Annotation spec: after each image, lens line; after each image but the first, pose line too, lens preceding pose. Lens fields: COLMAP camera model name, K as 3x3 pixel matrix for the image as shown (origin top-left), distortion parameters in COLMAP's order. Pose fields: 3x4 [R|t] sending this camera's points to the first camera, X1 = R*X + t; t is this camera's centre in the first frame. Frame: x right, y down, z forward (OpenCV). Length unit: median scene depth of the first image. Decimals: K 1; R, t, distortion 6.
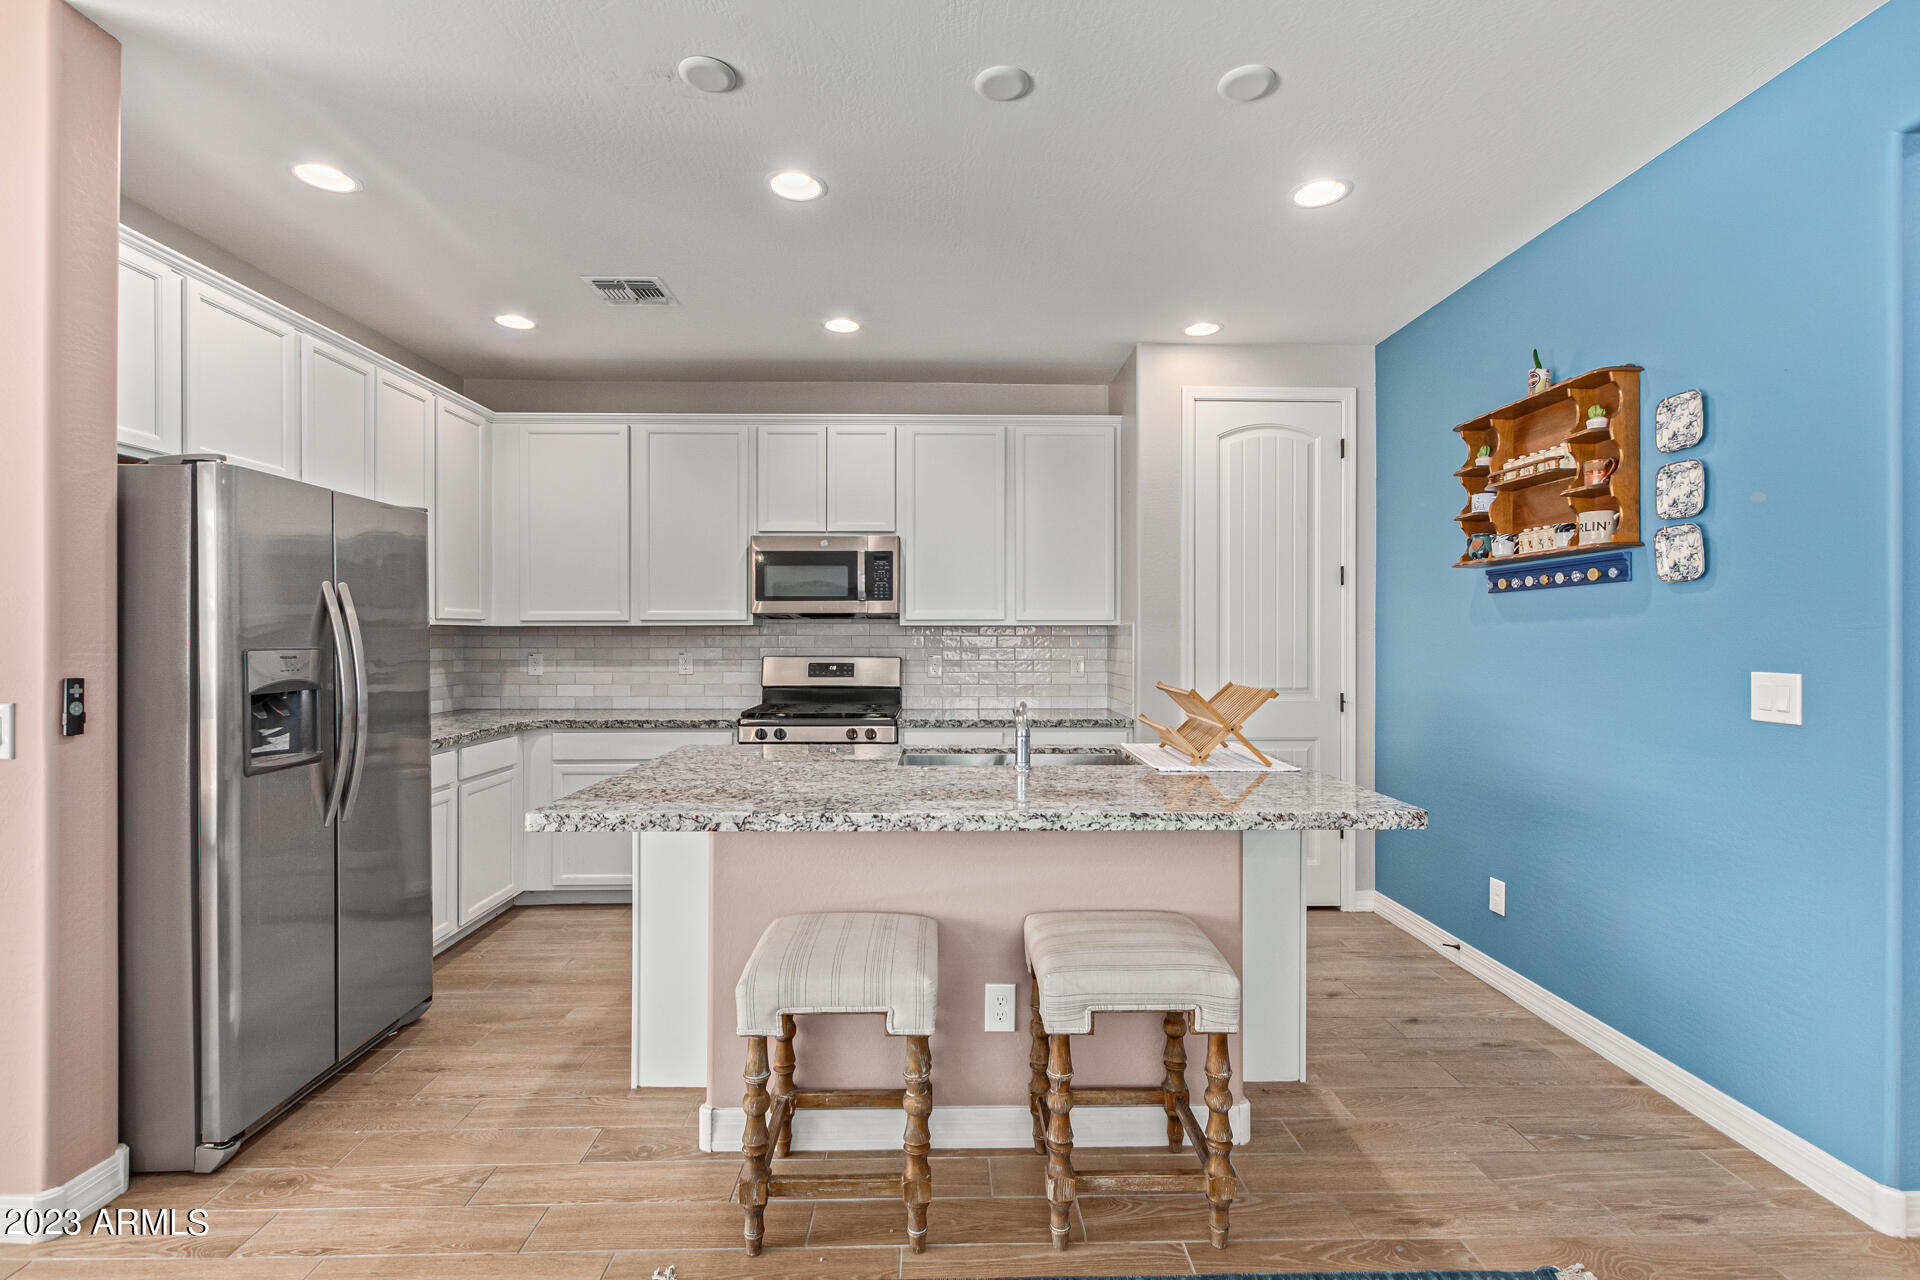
lens RADIAL K [[878.8, 0, 965.4], [0, 878.8, 640.8], [0, 0, 1]] dist [0.009080, -0.003223]
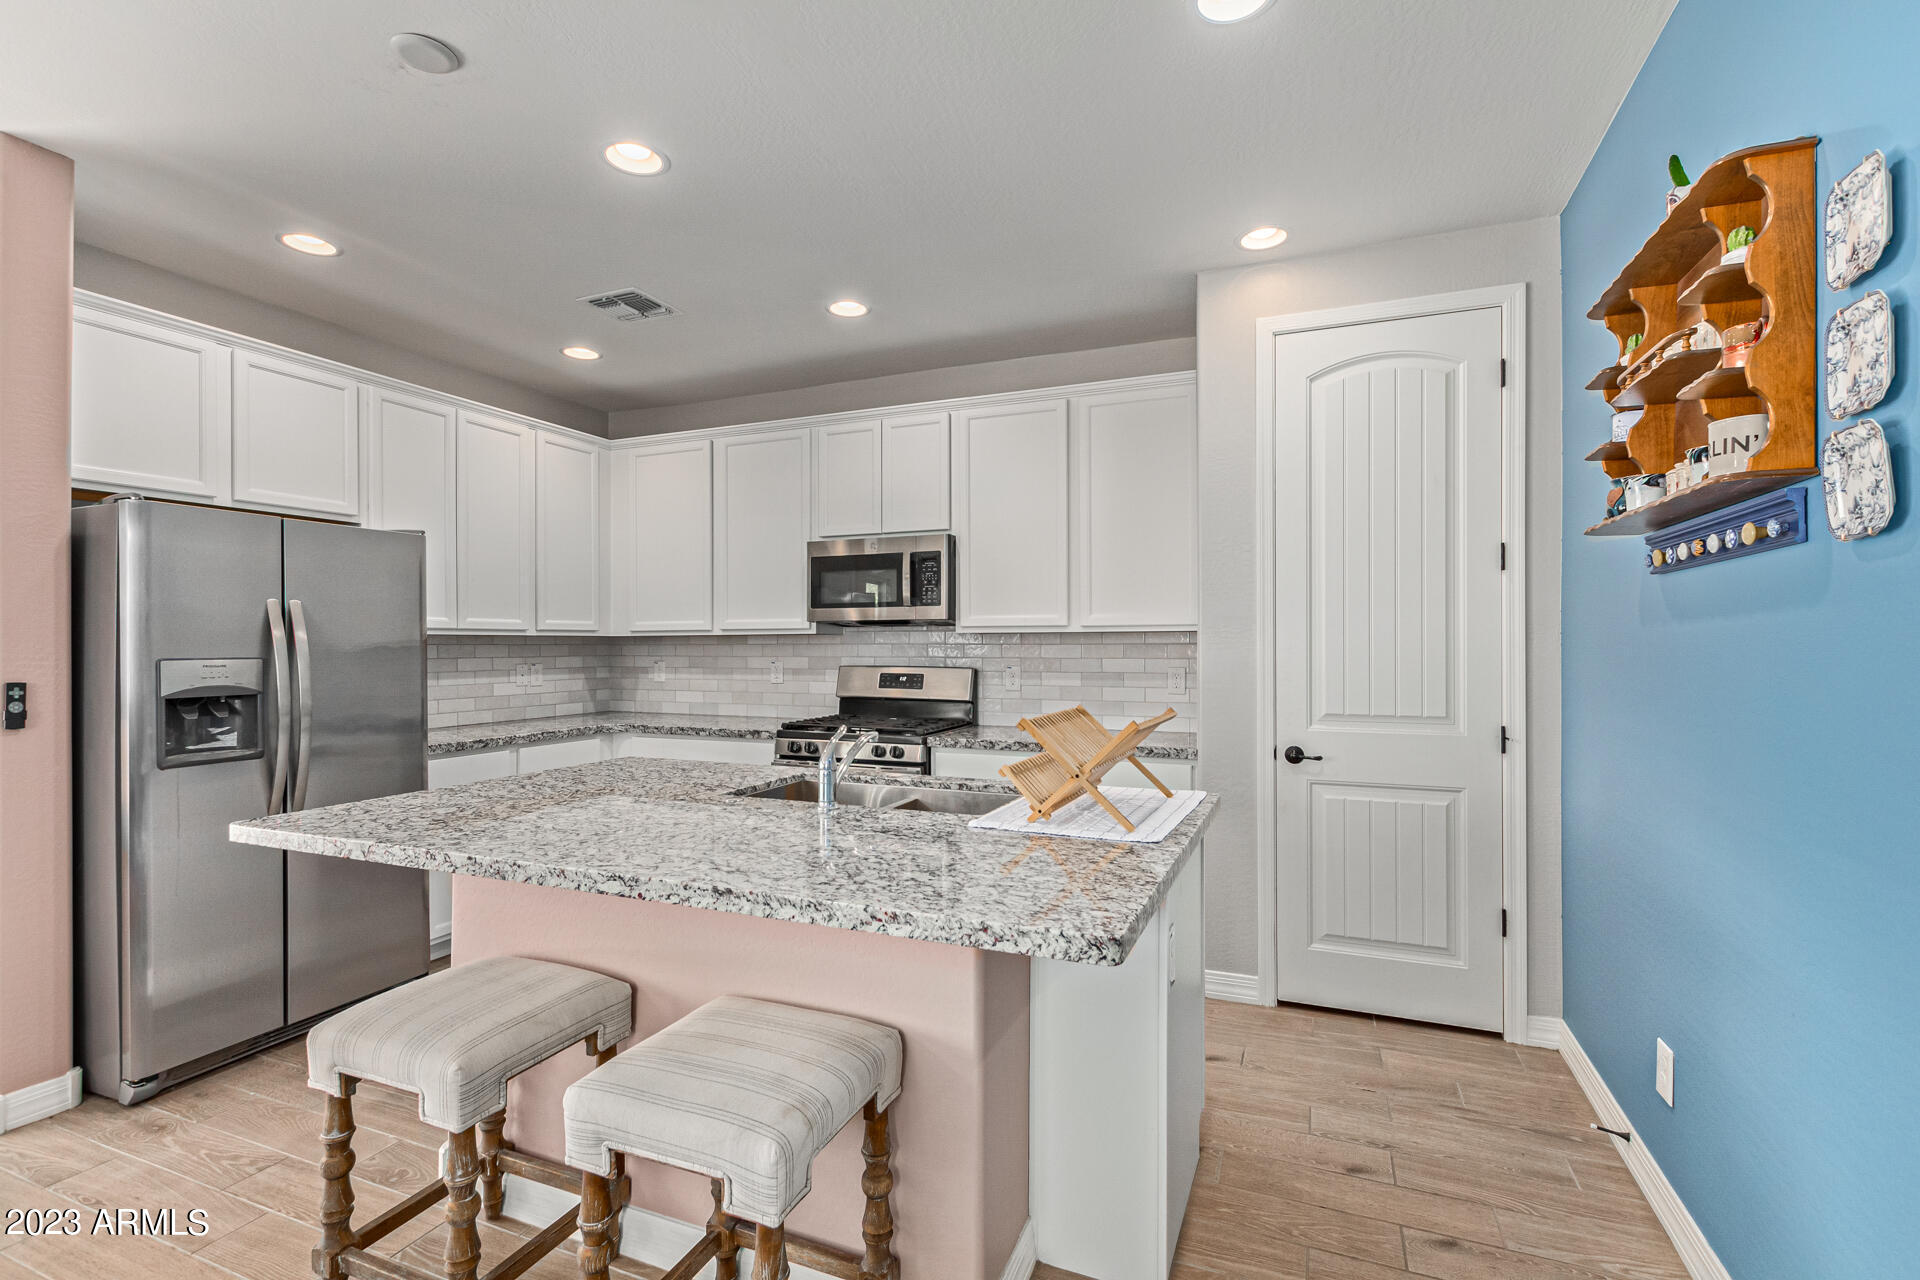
lens RADIAL K [[878.8, 0, 959.5], [0, 878.8, 645.3], [0, 0, 1]] dist [0.009080, -0.003223]
pose [[0.912860, -0.001629, -0.408269, 0.419685], [0.000710, 0.999997, -0.002404, -0.003488], [0.408271, 0.001905, 0.912859, 0.251535]]
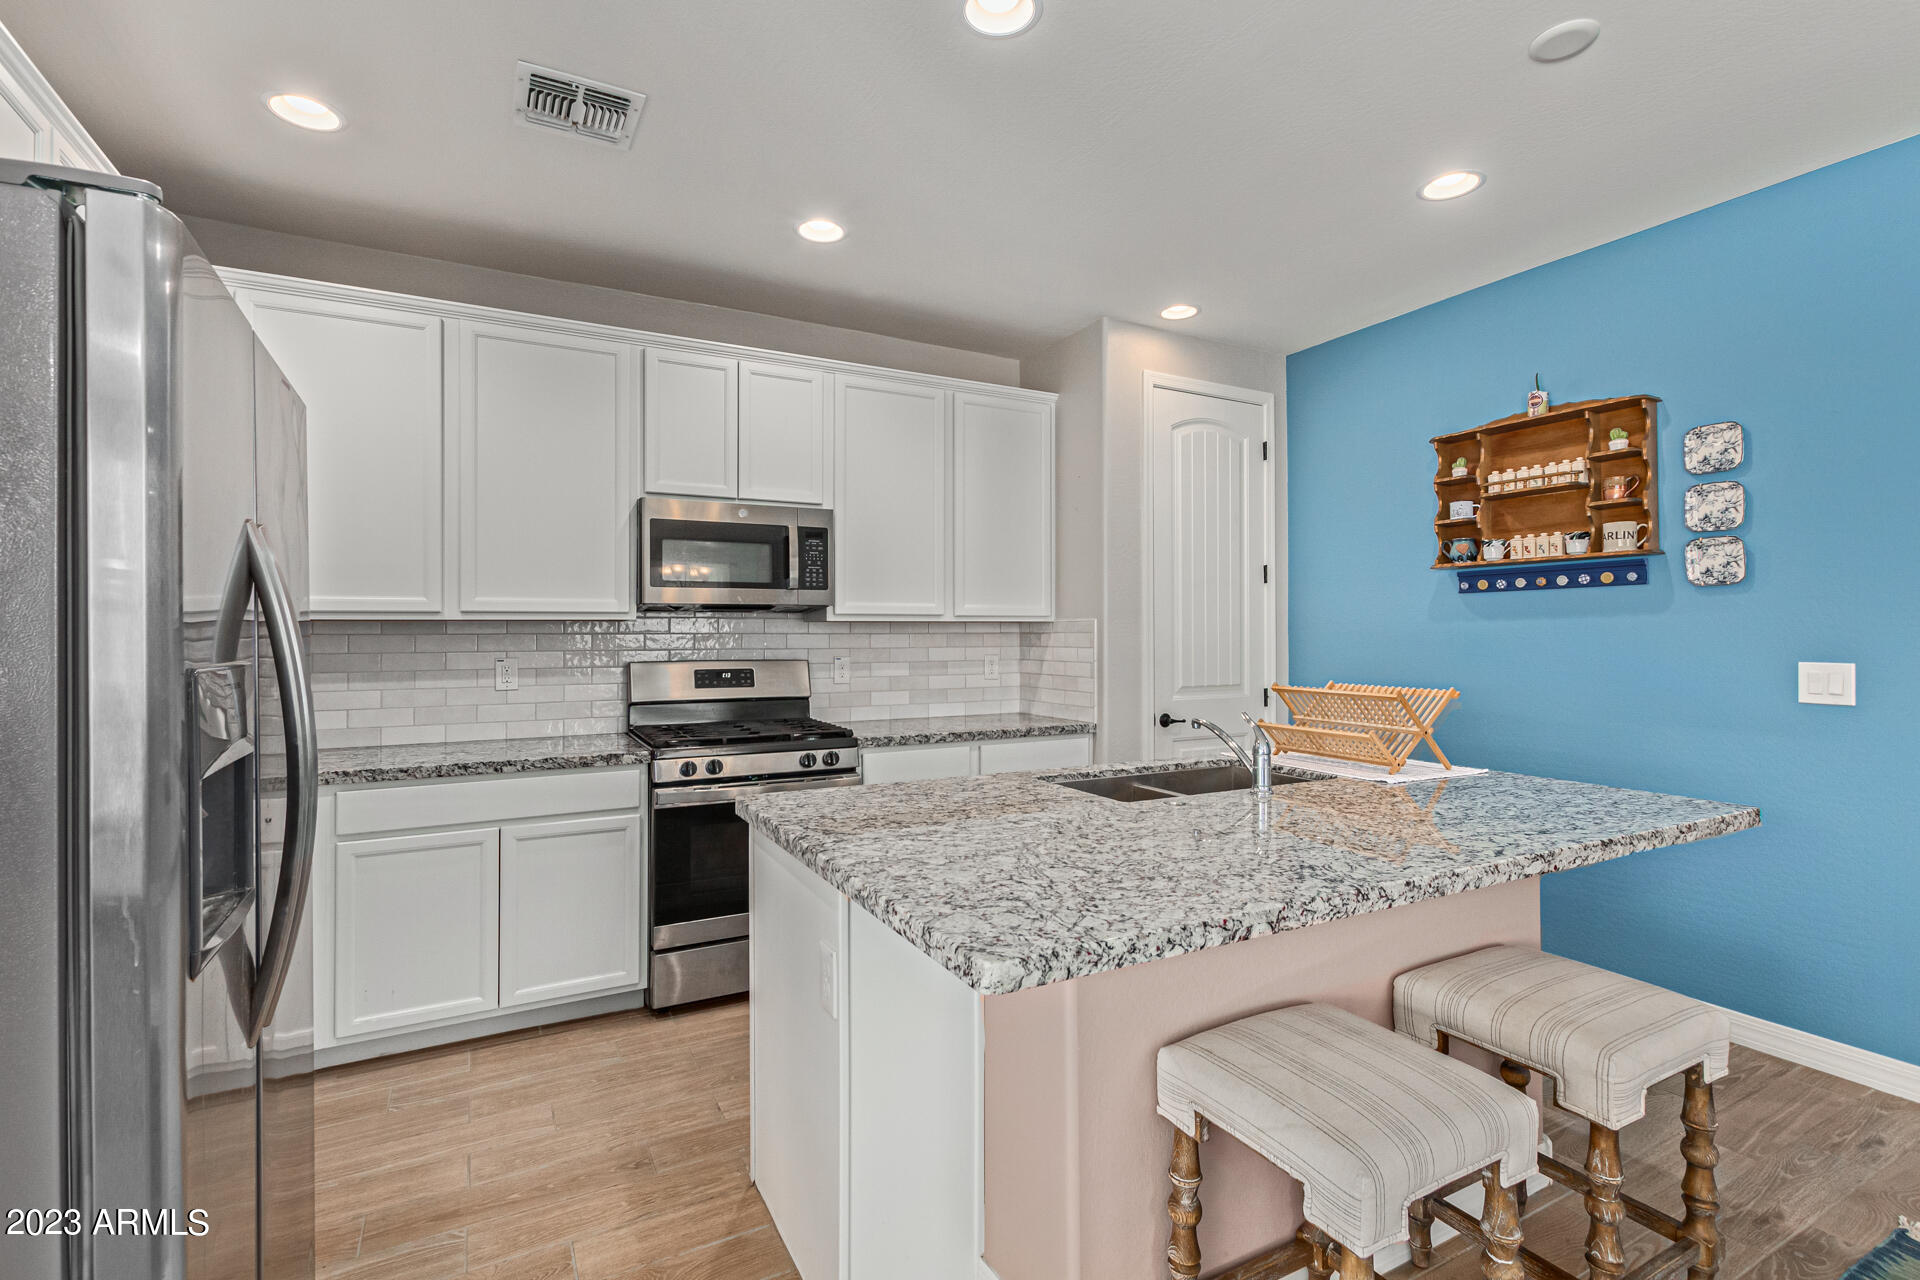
lens RADIAL K [[878.8, 0, 963.4], [0, 878.8, 629.5], [0, 0, 1]] dist [0.009080, -0.003223]
pose [[0.891281, -0.000478, 0.453452, -0.463830], [0.004713, 0.999955, -0.008208, -0.003201], [-0.453428, 0.009453, 0.891243, 0.317828]]
